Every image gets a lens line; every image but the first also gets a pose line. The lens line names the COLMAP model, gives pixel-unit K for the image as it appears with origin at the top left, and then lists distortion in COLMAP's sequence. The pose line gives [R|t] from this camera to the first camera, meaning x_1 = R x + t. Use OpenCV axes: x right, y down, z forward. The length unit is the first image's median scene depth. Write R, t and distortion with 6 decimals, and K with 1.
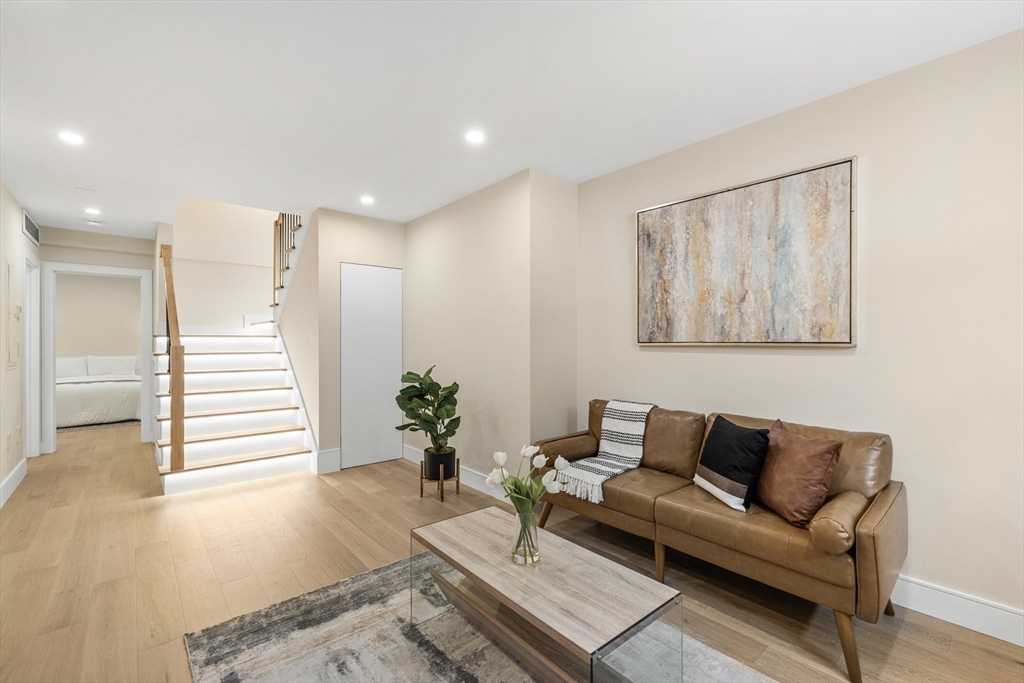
lens RADIAL K [[436.4, 0, 505.9], [0, 436.4, 344.1], [0, 0, 1]] dist [-0.001076, -0.000613]
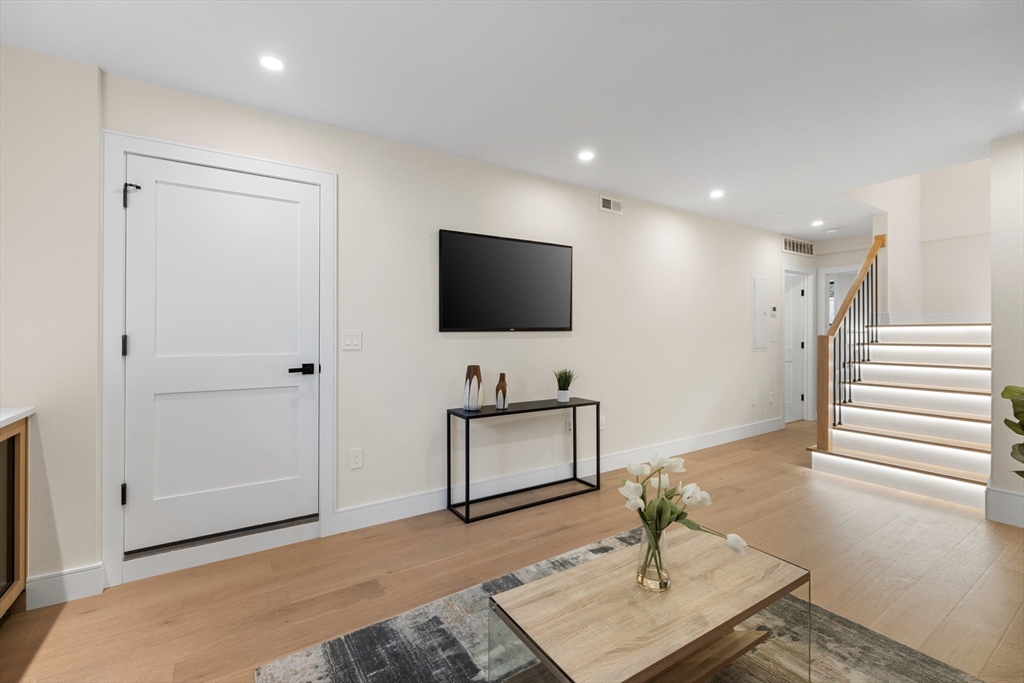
lens RADIAL K [[436.4, 0, 510.7], [0, 436.4, 337.7], [0, 0, 1]] dist [-0.001076, -0.000613]
pose [[-0.124000, 0.008510, -0.992246, 0.542390], [-0.000309, 0.999963, 0.008615, -0.000650], [0.992282, 0.001375, -0.123993, 0.479662]]
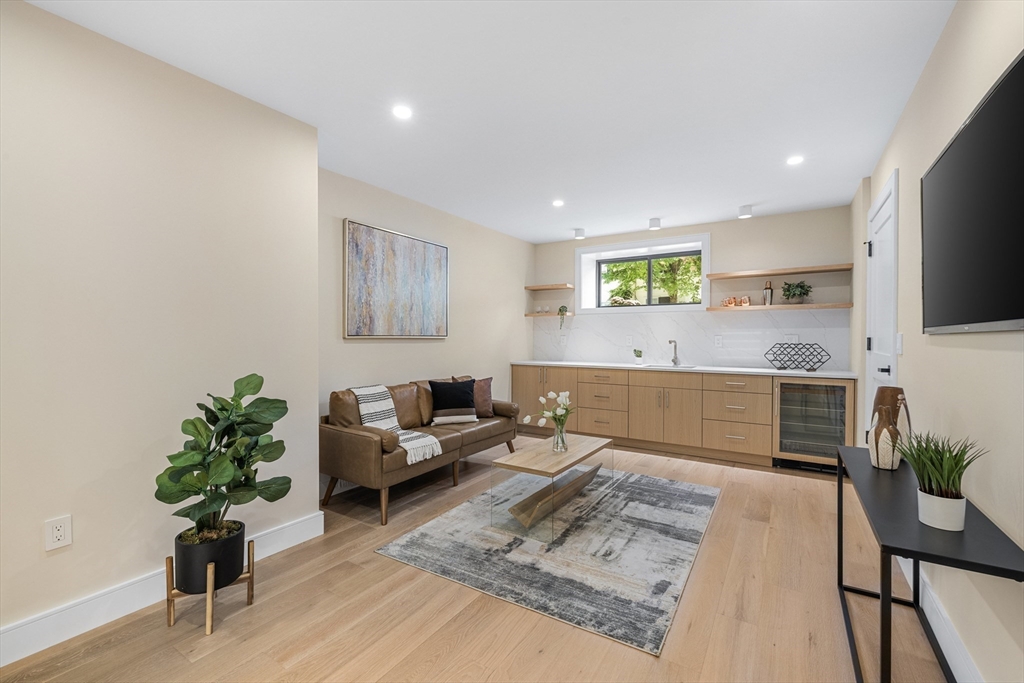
lens RADIAL K [[436.4, 0, 510.2], [0, 436.4, 340.3], [0, 0, 1]] dist [-0.001076, -0.000613]
pose [[-0.292346, -0.007464, 0.956284, -0.995295], [-0.001007, 0.999971, 0.007497, -0.000231], [-0.956312, 0.001229, -0.292345, 1.025874]]
